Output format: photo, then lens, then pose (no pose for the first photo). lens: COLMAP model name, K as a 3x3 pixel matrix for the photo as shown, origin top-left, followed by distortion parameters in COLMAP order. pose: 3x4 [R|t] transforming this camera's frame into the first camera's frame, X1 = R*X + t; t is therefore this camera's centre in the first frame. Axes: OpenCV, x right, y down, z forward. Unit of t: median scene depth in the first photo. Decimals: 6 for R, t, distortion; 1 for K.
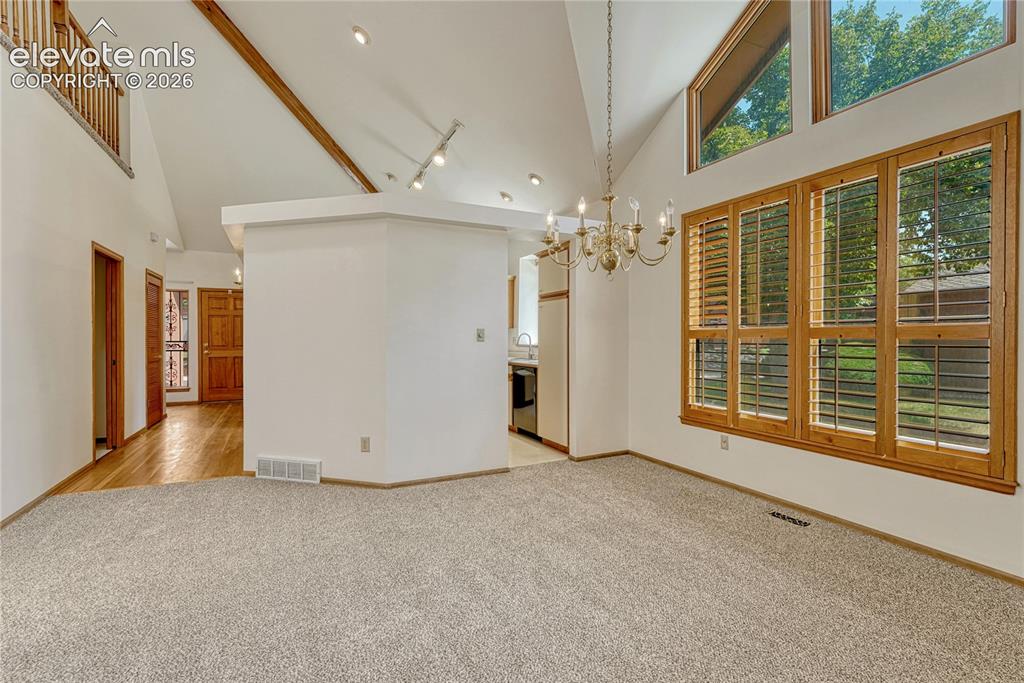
lens RADIAL K [[469.9, 0, 513.1], [0, 469.9, 336.8], [0, 0, 1]] dist [-0.000963, -0.000583]
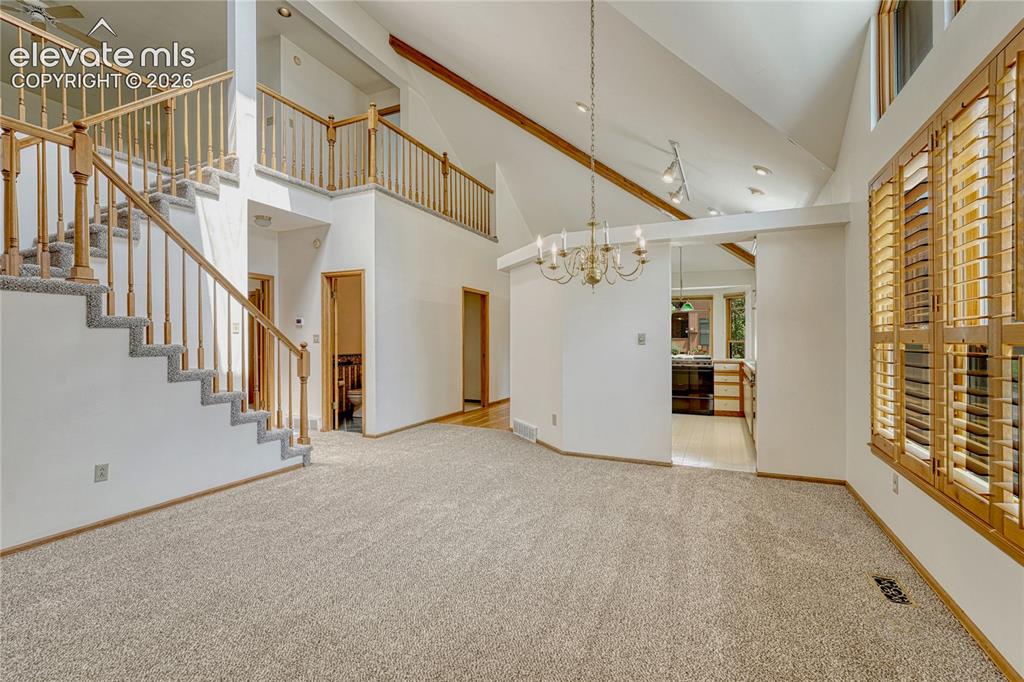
lens RADIAL K [[455.9, 0, 512.0], [0, 455.9, 341.0], [0, 0, 1]] dist [0.002078, -0.000121]
pose [[0.627120, 0.001775, -0.778921, 0.623067], [0.001281, 0.999994, 0.003310, -0.003358], [0.778922, -0.003073, 0.627114, 0.075355]]
